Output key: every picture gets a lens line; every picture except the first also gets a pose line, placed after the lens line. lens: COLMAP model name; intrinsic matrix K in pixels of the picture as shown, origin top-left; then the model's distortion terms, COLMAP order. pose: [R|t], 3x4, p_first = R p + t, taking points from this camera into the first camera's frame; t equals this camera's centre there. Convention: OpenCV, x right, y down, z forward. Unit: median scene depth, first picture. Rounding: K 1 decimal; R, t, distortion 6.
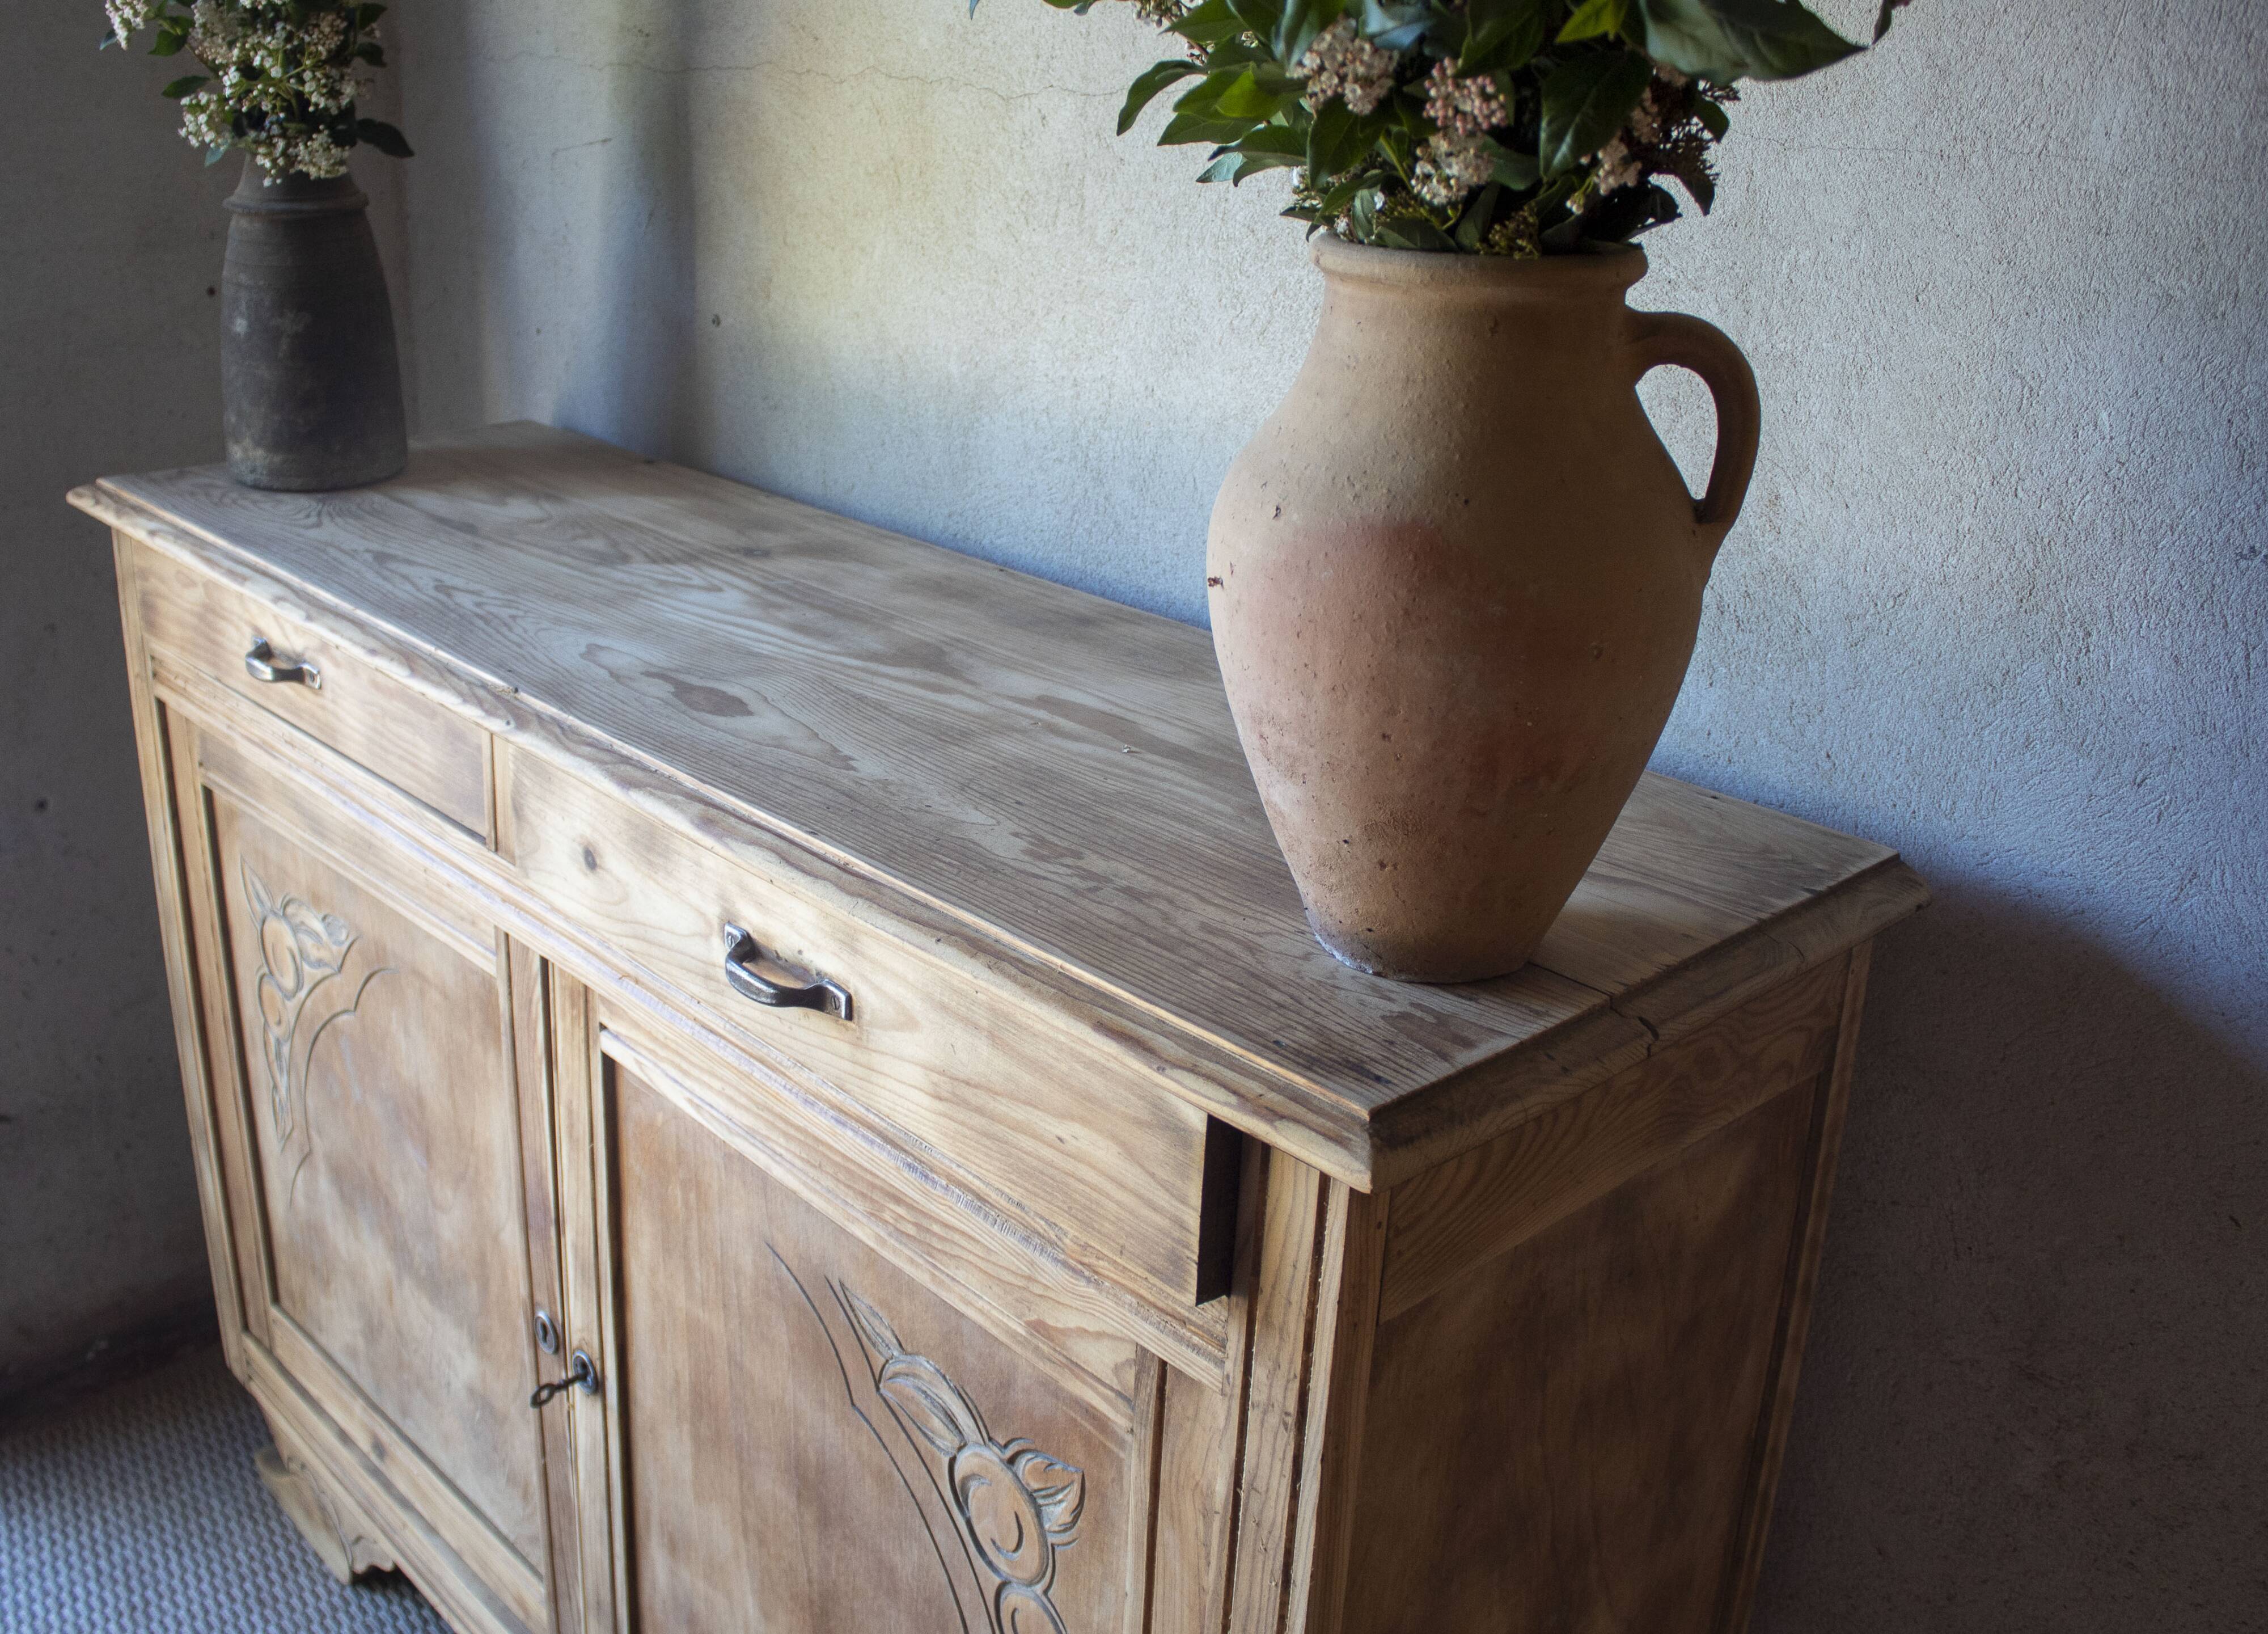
lens RADIAL K [[2209.0, 0, 1017.8], [0, 2209.0, 795.2], [0, 0, 1]] dist [-0.129218, 0.000000]
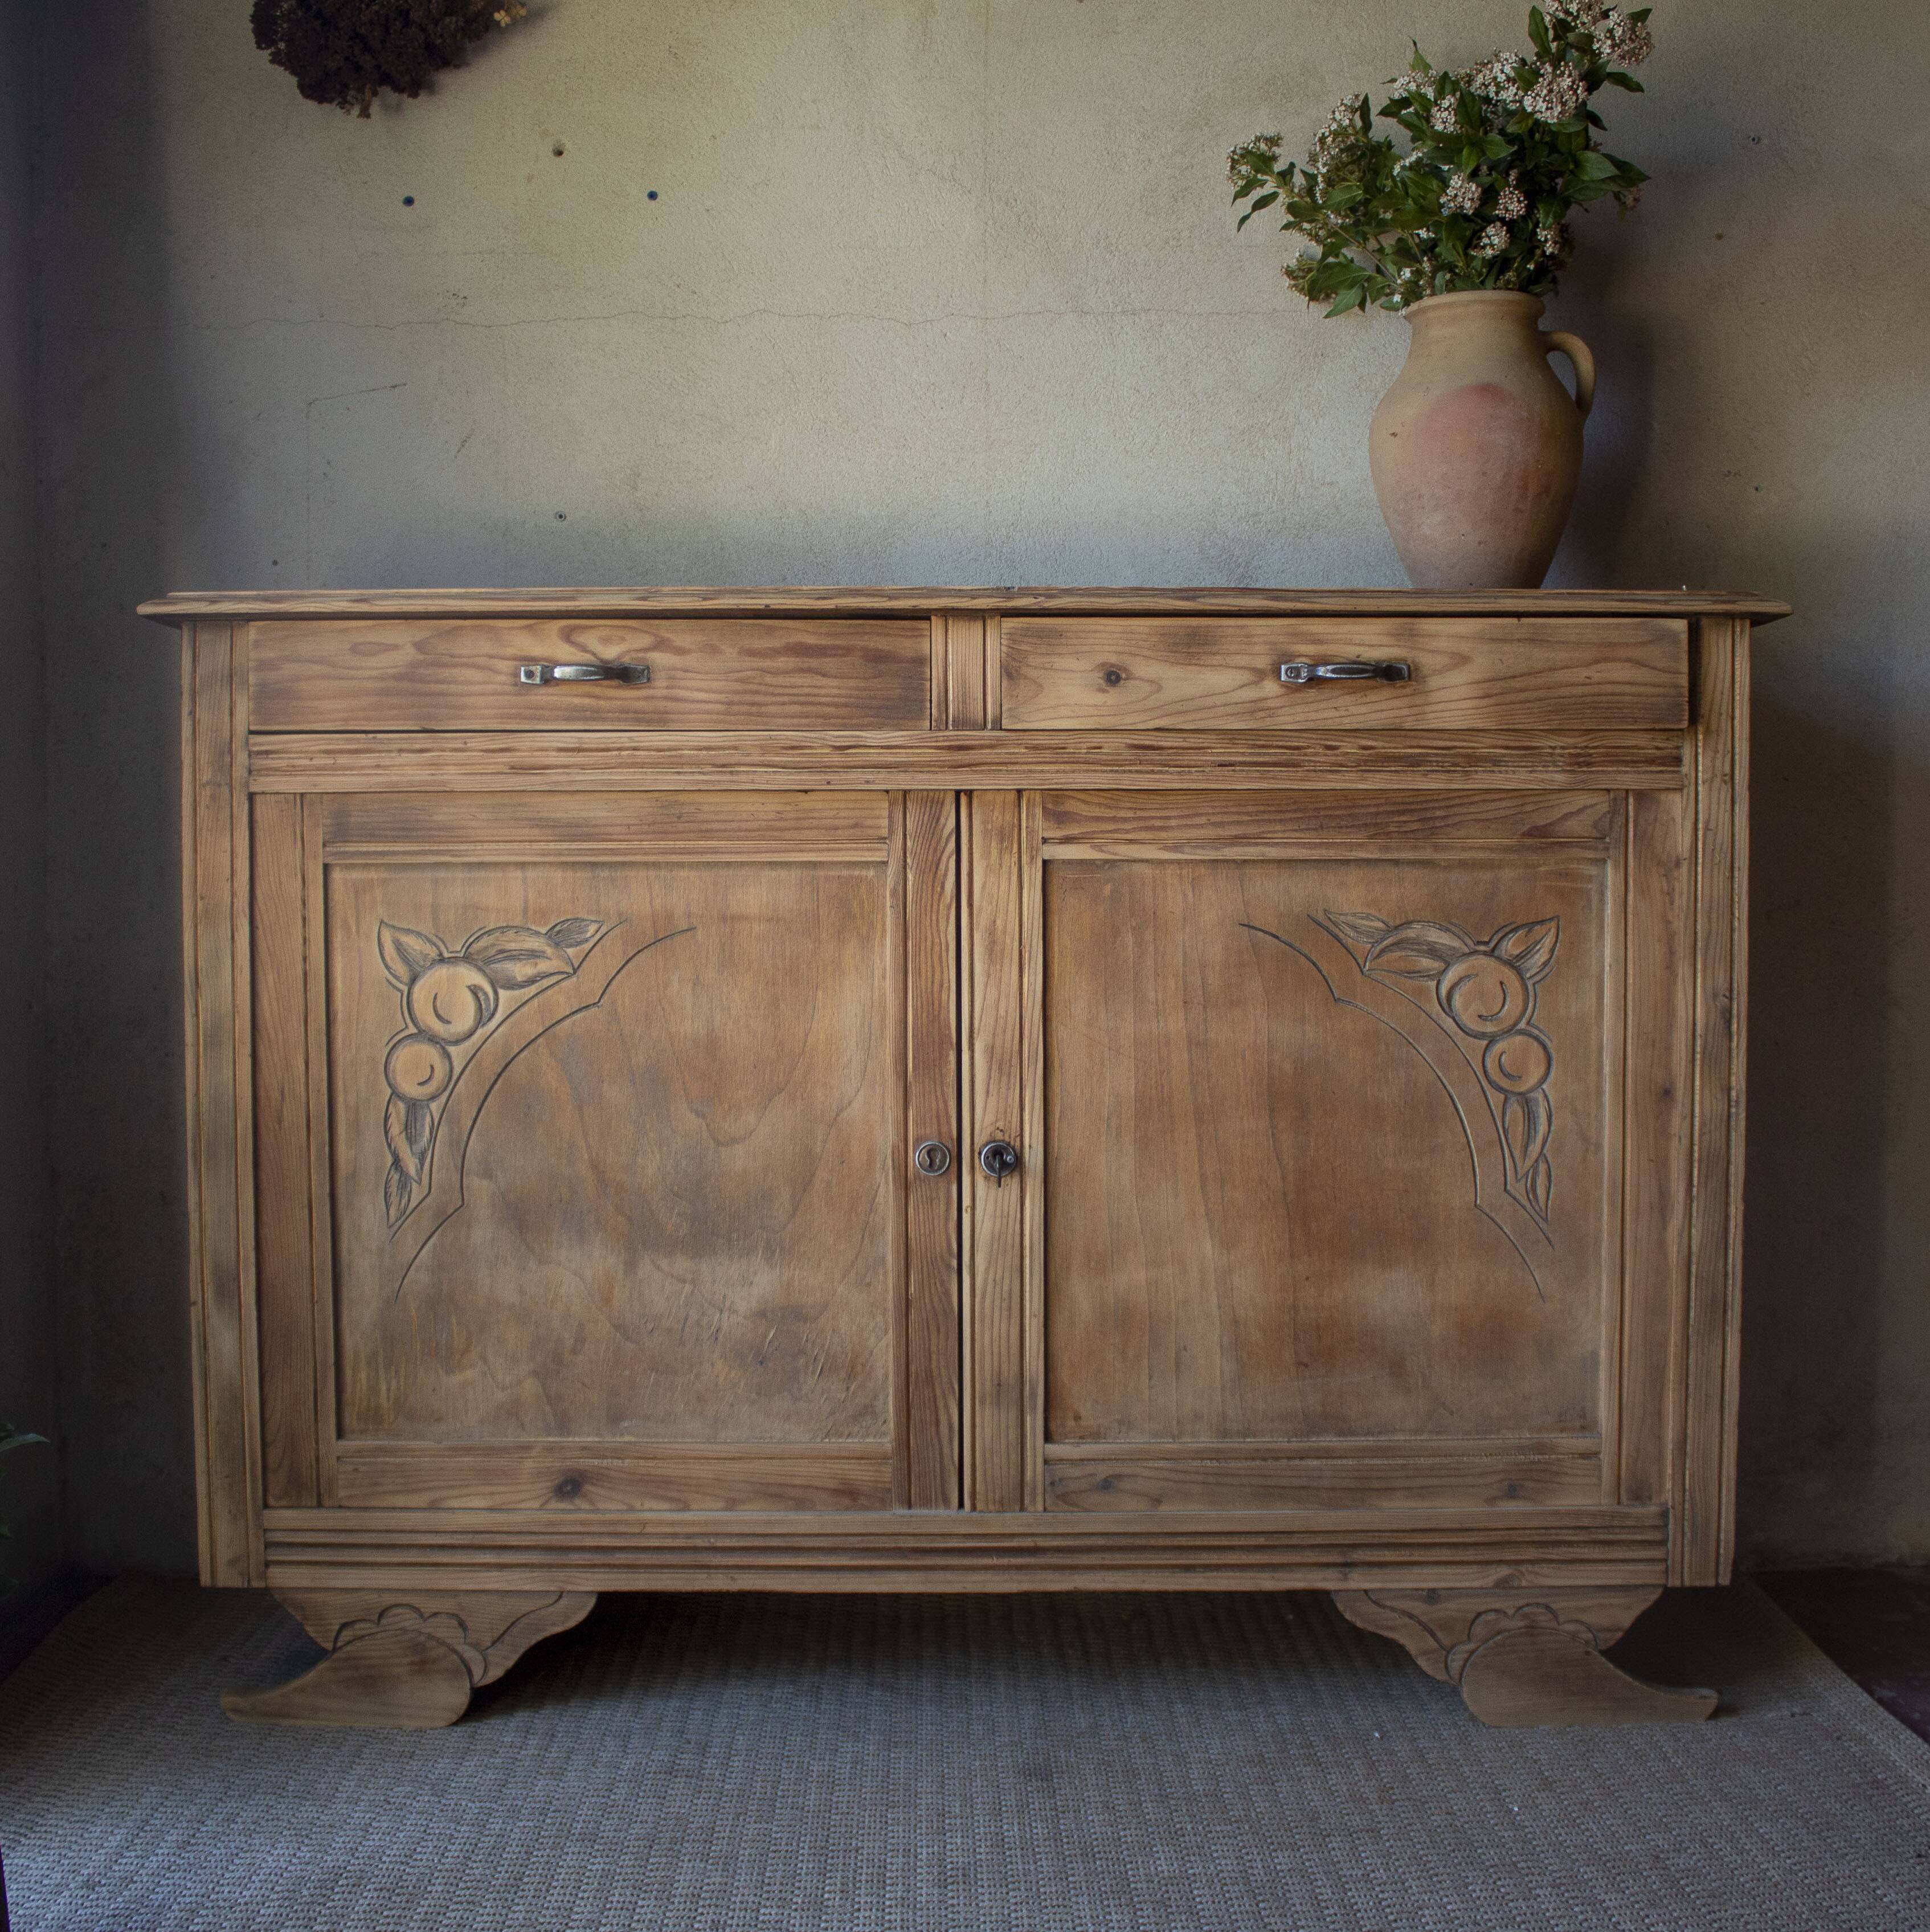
lens RADIAL K [[2421.2, 0, 950.1], [0, 2421.2, 953.6], [0, 0, 1]] dist [-0.127957, 0.000000]
pose [[0.660664, -0.057042, 0.748511, -1.464883], [0.276095, 0.945683, -0.171624, 0.444913], [-0.698065, 0.320047, 0.640528, 0.080061]]
